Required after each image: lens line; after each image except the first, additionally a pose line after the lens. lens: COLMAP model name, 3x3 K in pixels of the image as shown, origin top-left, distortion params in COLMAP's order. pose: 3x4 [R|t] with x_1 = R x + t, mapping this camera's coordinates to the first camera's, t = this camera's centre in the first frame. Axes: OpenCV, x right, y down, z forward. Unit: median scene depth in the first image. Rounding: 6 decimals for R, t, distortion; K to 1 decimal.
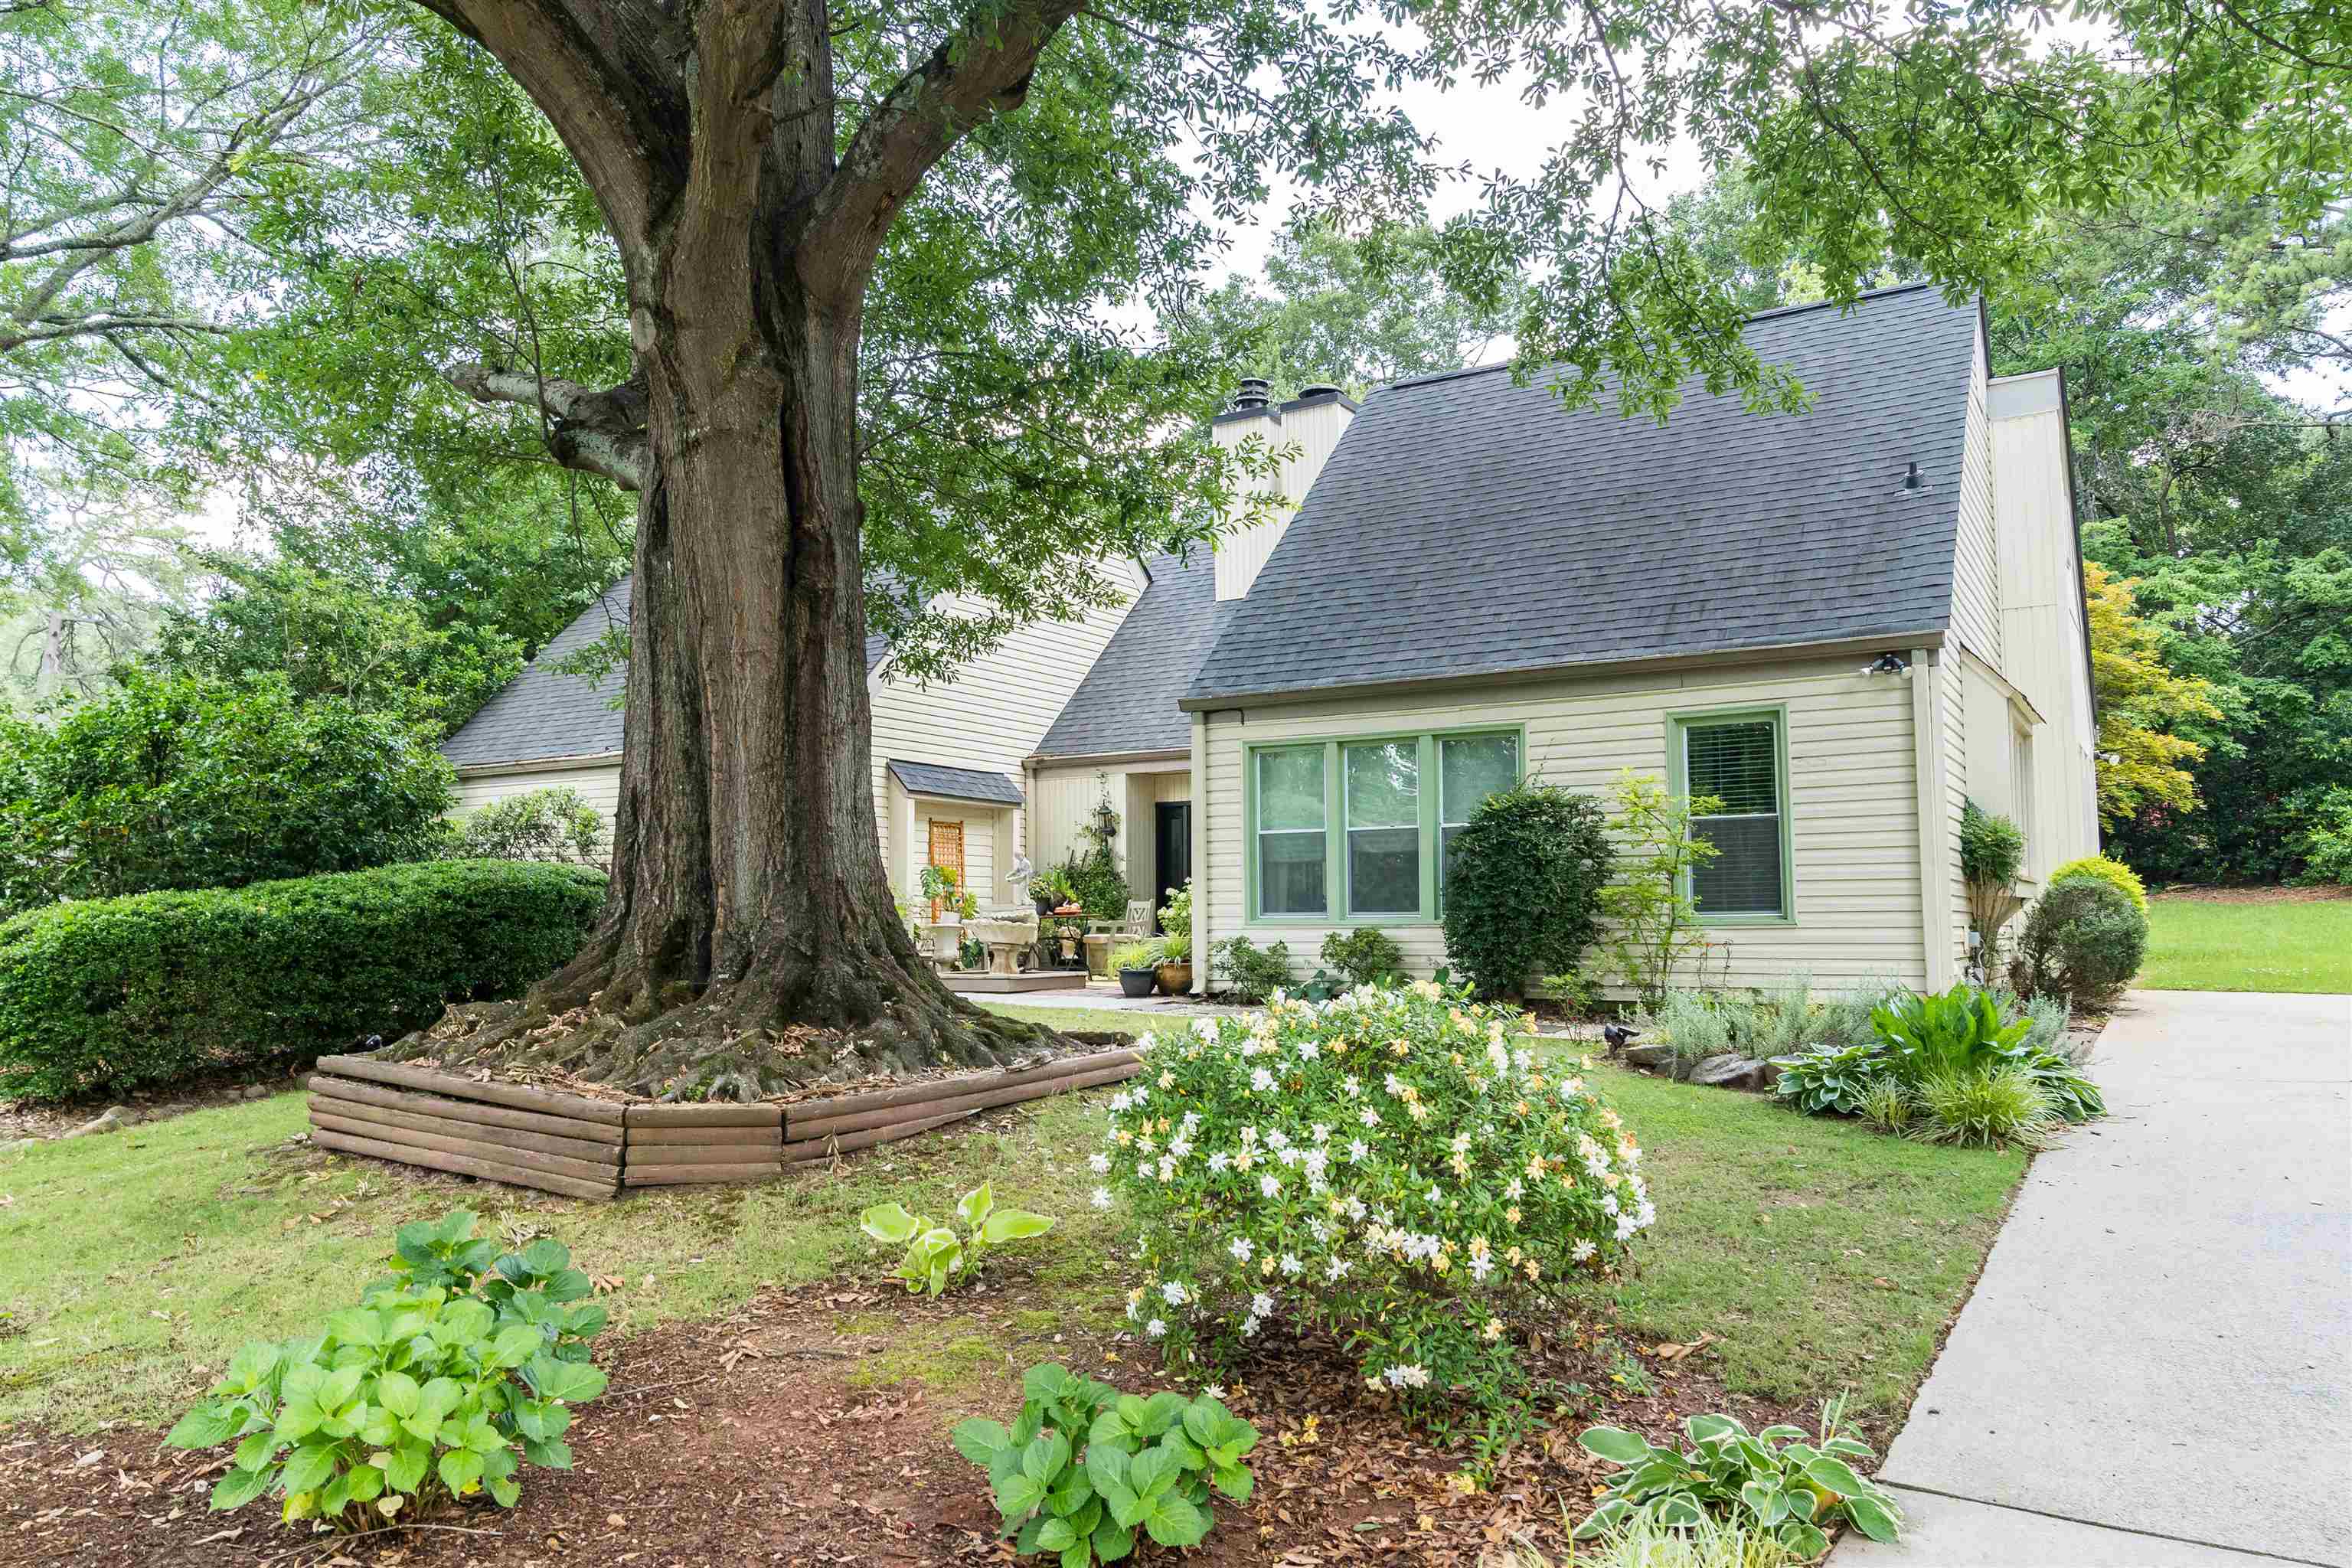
lens RADIAL K [[1605.4, 0, 1176.0], [0, 1605.4, 784.0], [0, 0, 1]] dist [-0.018034, 0.004410]
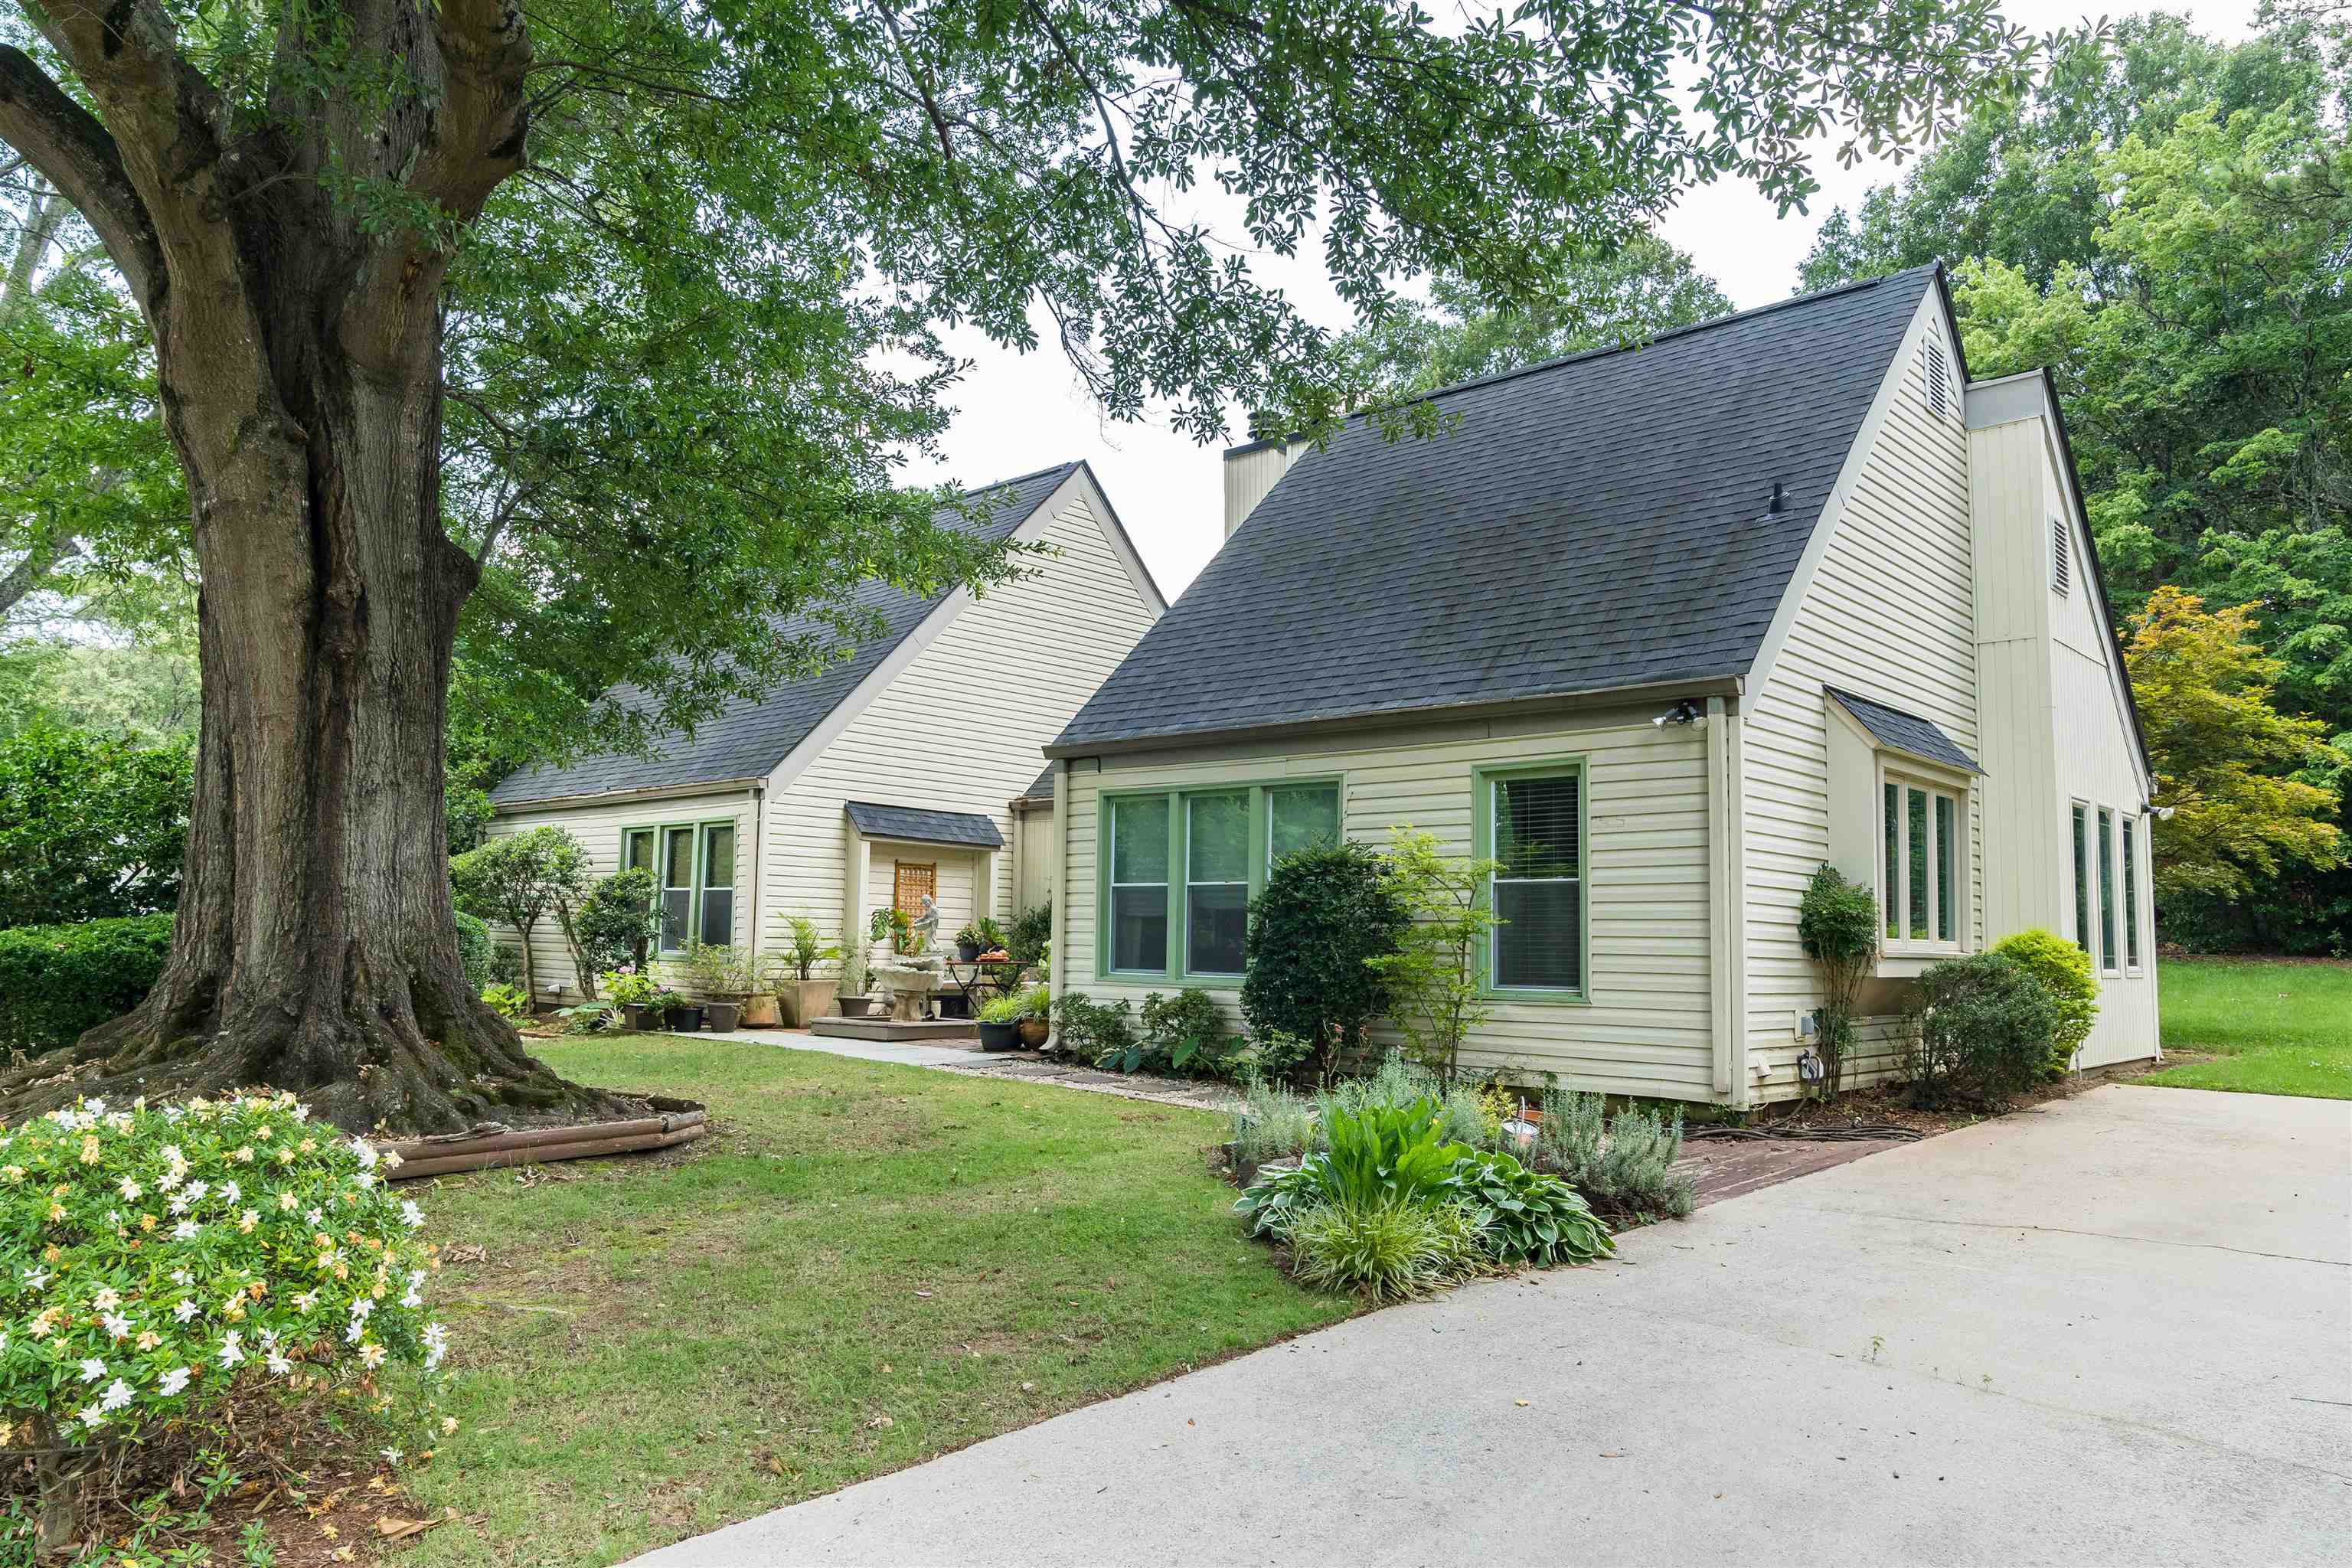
lens RADIAL K [[1605.4, 0, 1176.0], [0, 1605.4, 784.0], [0, 0, 1]] dist [-0.018034, 0.004410]
pose [[0.982294, 0.005811, -0.187254, 0.287310], [-0.009068, 0.999822, -0.016541, -0.015795], [0.187125, 0.017946, 0.982172, 0.063123]]
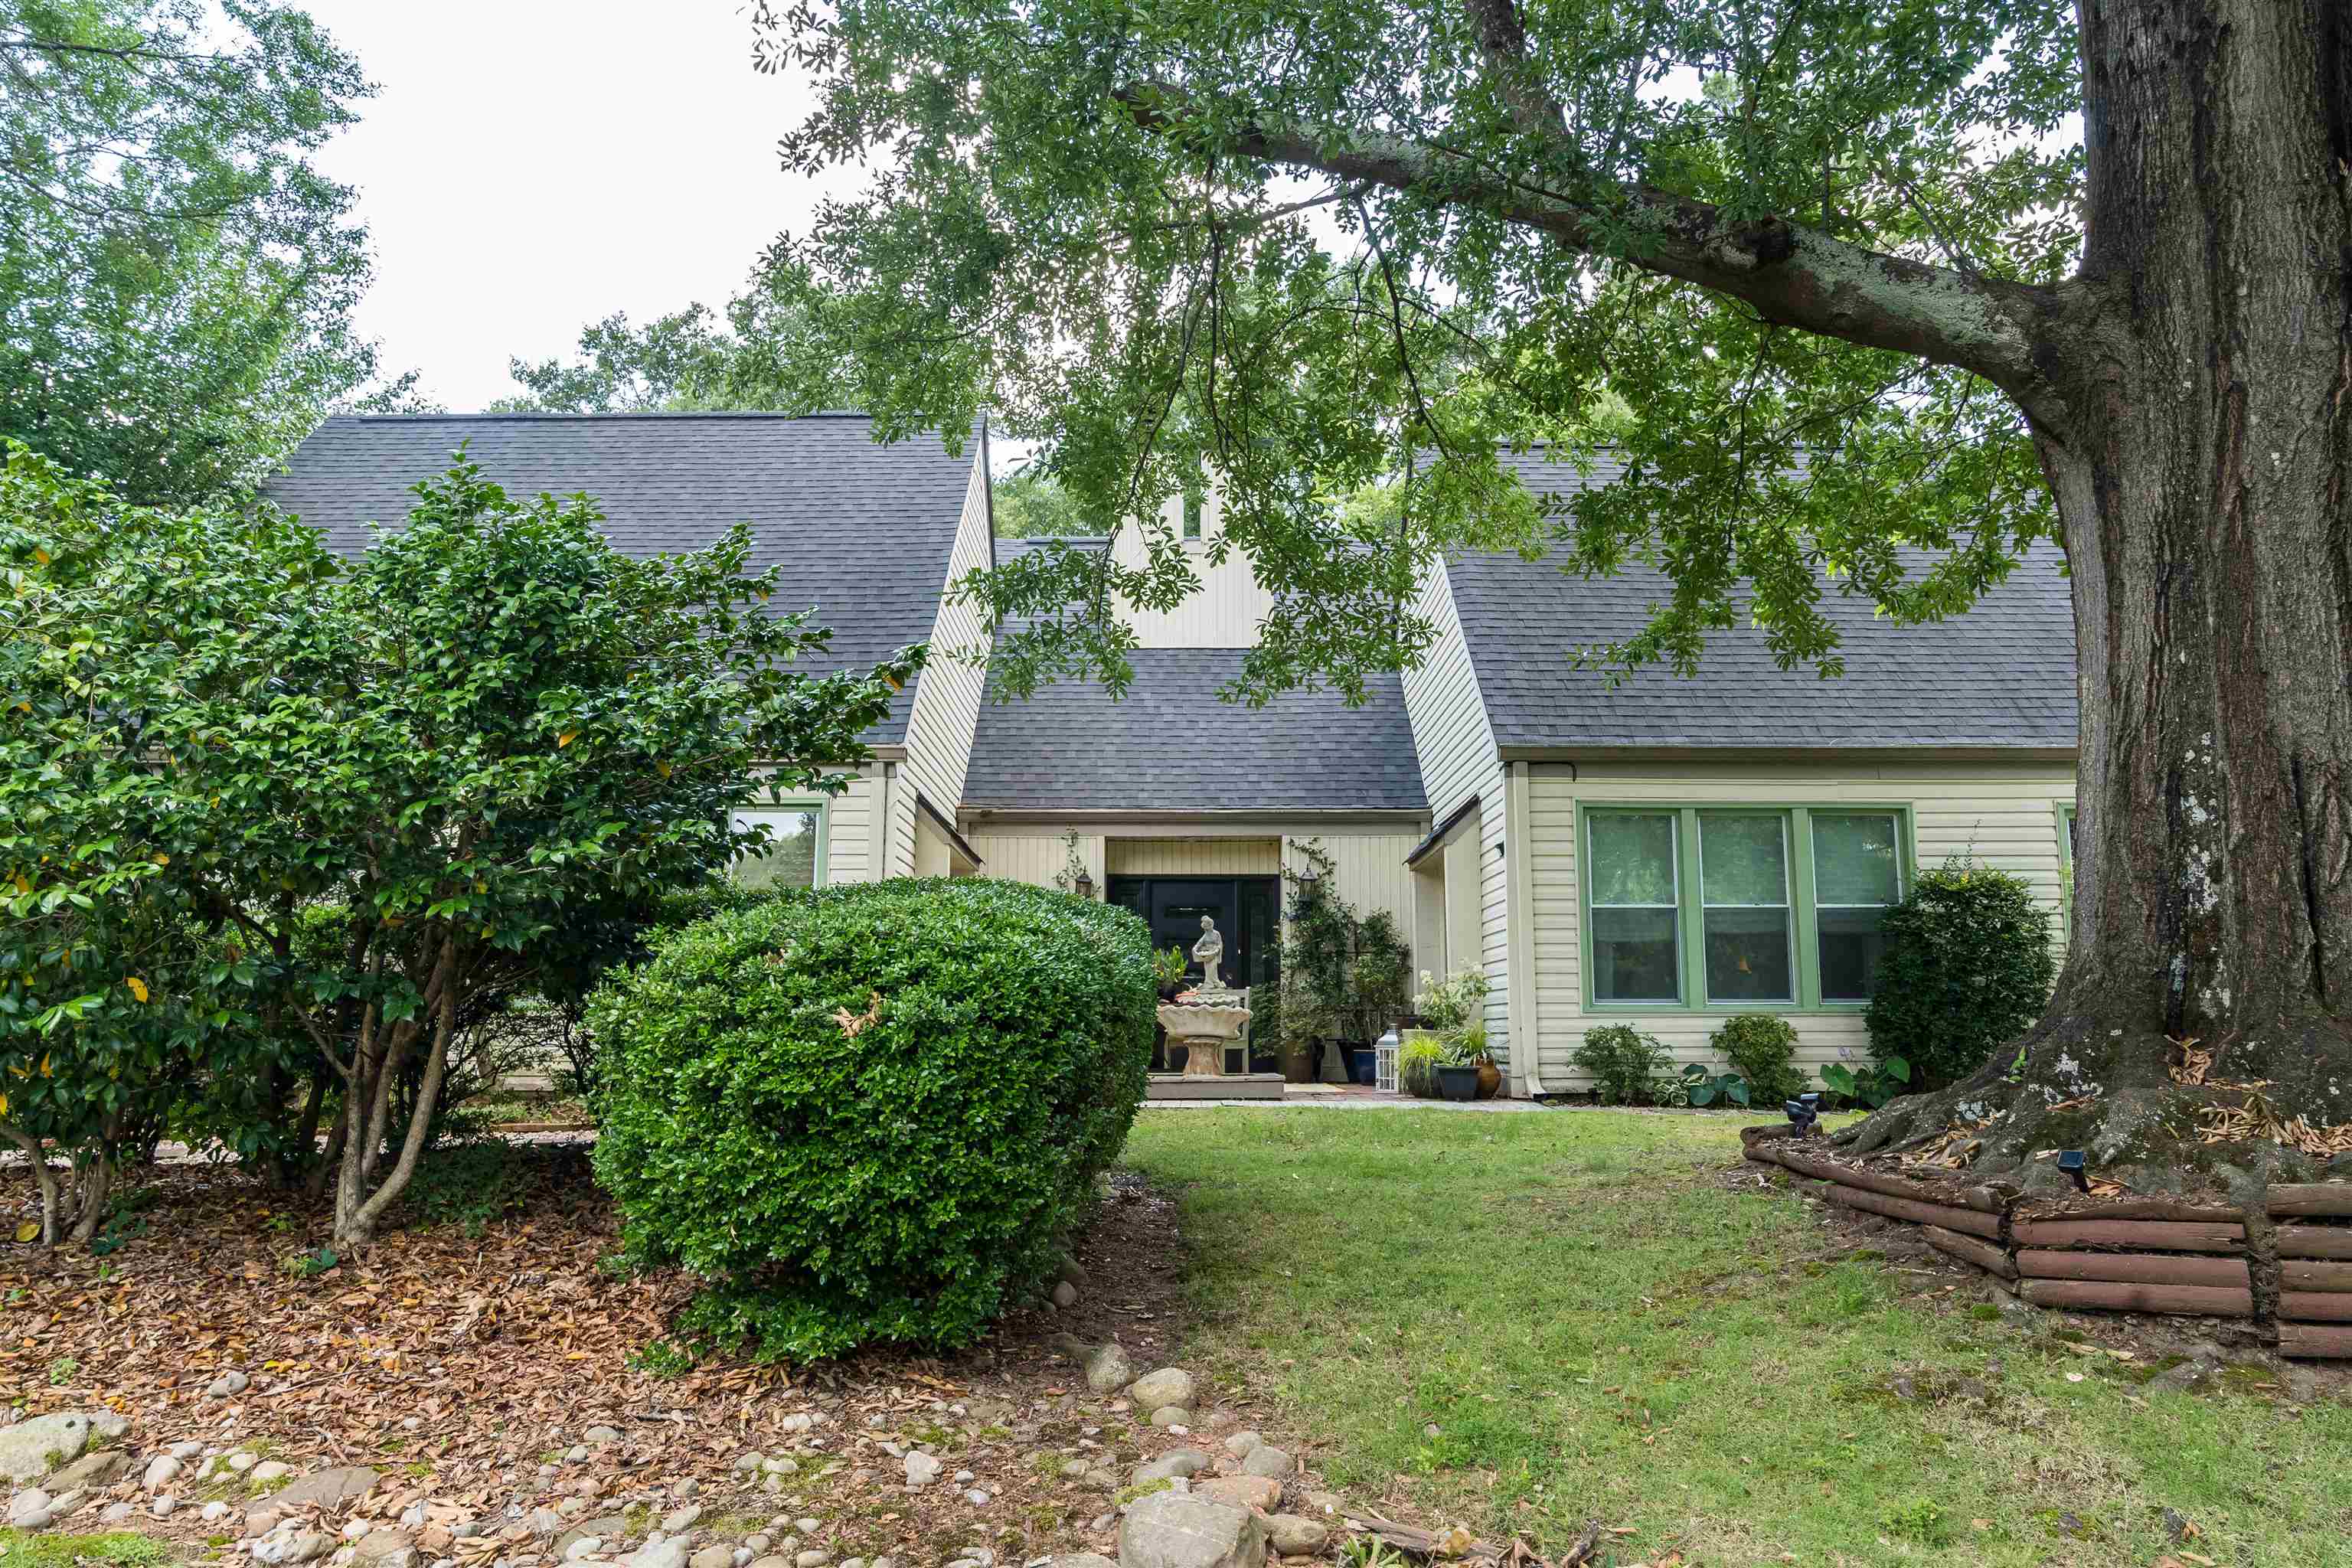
lens RADIAL K [[1638.7, 0, 1176.0], [0, 1638.7, 784.0], [0, 0, 1]] dist [-0.017318, 0.000534]
pose [[0.842425, 0.090200, 0.531210, -0.648069], [-0.049789, 0.994702, -0.089944, 0.058323], [-0.536508, 0.049323, 0.842453, 0.400353]]
